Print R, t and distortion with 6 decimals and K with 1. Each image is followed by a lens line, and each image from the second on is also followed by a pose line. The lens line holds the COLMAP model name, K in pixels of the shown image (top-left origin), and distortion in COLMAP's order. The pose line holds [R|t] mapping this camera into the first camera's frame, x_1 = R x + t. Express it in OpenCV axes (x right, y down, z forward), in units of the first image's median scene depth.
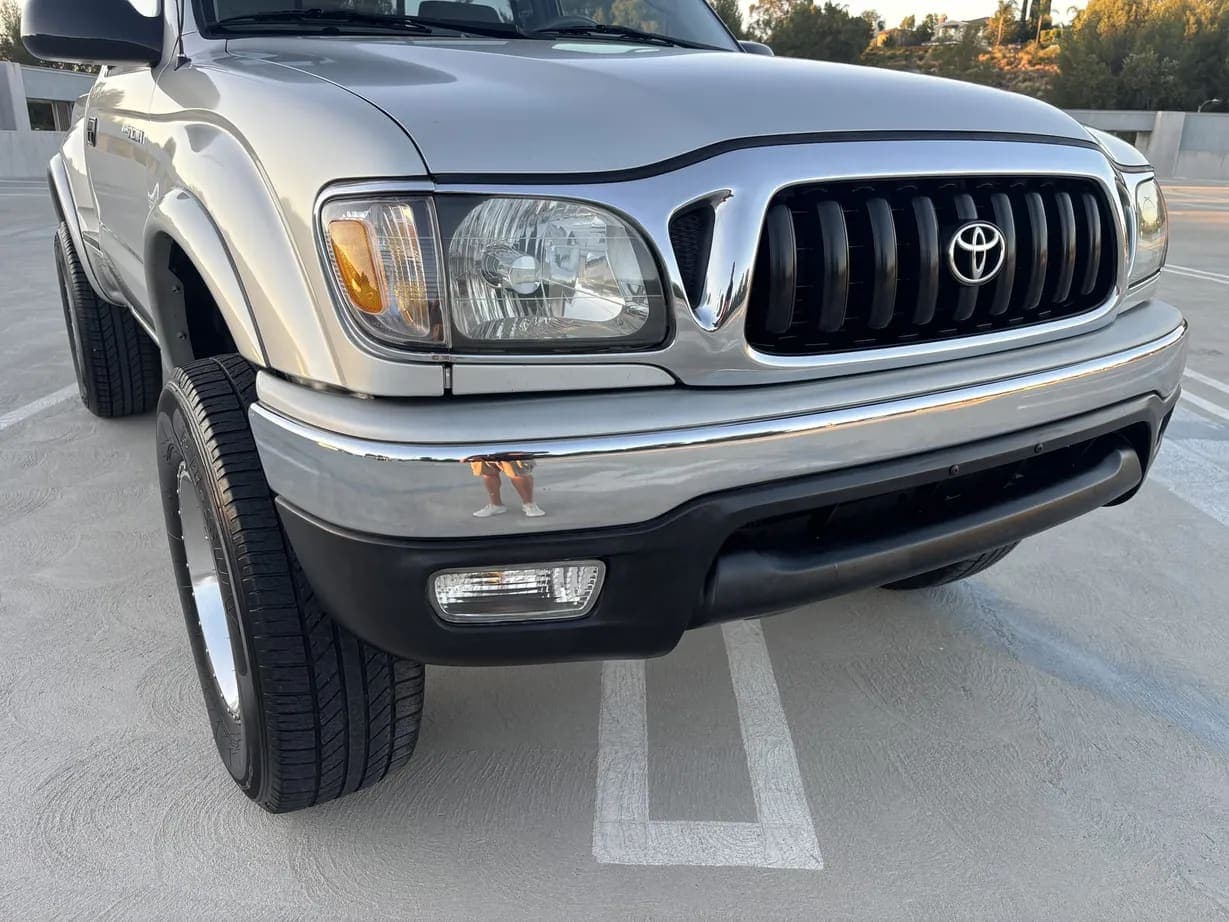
lens RADIAL K [[941.6, 0, 614.5], [0, 941.6, 461.0], [0, 0, 1]] dist [0.057285, -0.070553]
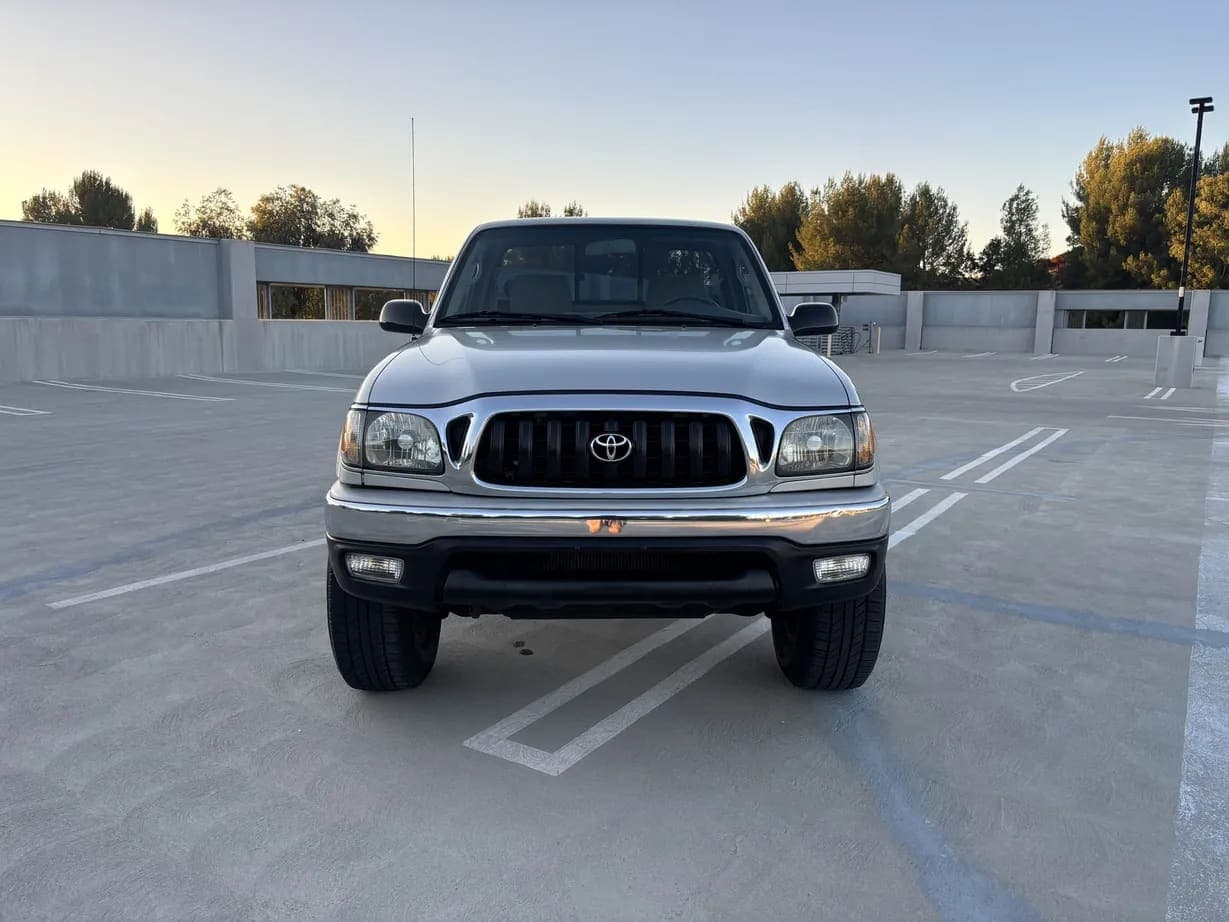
lens RADIAL K [[937.1, 0, 622.4], [0, 937.1, 461.3], [0, 0, 1]] dist [0.040531, -0.038182]
pose [[0.853238, 0.075753, -0.515991, 0.566199], [-0.167098, 0.976944, -0.132884, 0.028694], [0.494028, 0.199603, 0.846224, -0.269335]]
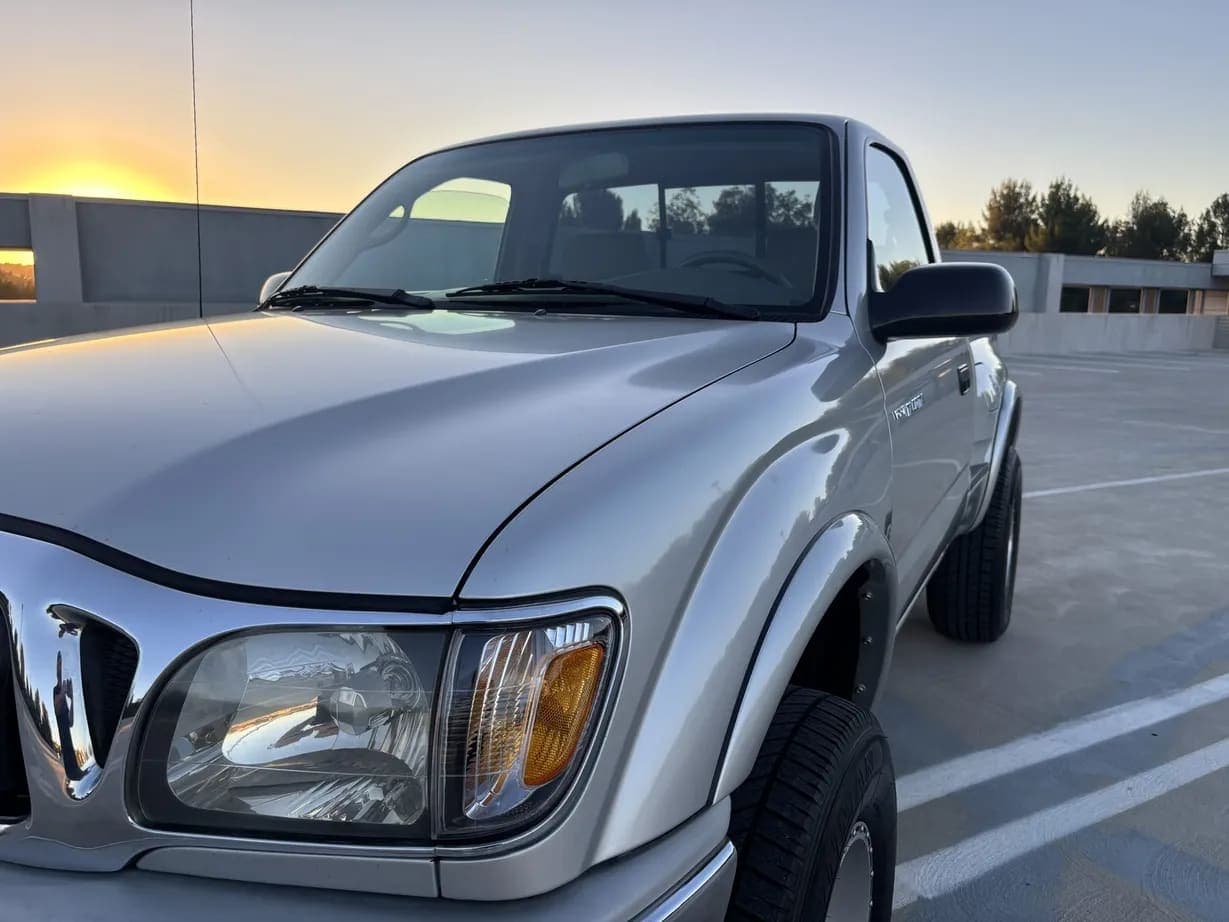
lens RADIAL K [[938.9, 0, 620.3], [0, 938.9, 464.4], [0, 0, 1]] dist [0.056945, -0.075512]
pose [[0.515284, 0.136950, -0.846006, 0.513283], [-0.276873, 0.960817, -0.013102, -0.205789], [0.811063, 0.240988, 0.533012, 0.437102]]
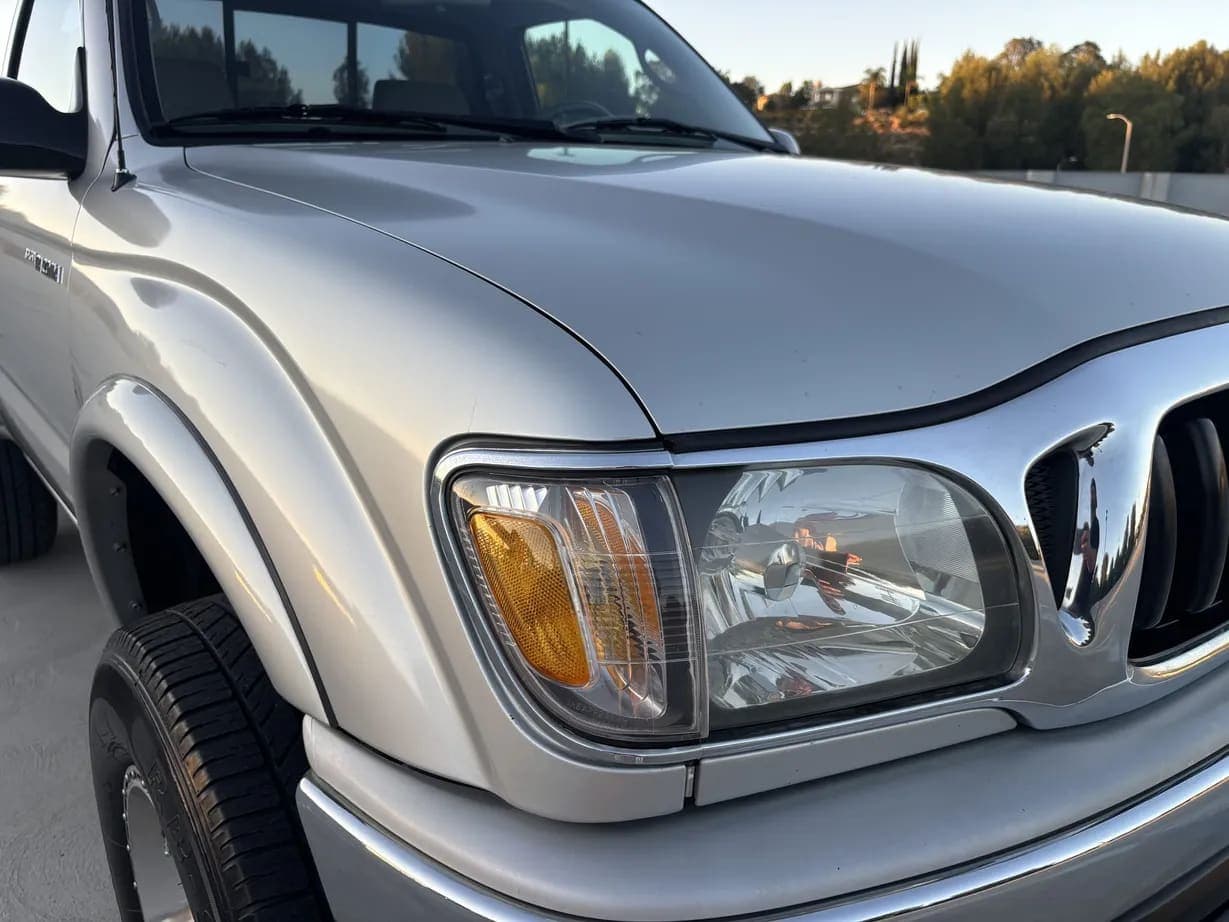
lens RADIAL K [[945.3, 0, 612.7], [0, 945.3, 457.2], [0, 0, 1]] dist [0.056068, -0.069794]
pose [[0.994213, -0.034958, 0.101580, -0.088820], [0.041084, 0.997421, -0.058849, -0.080988], [-0.099260, 0.062682, 0.993085, 0.137042]]
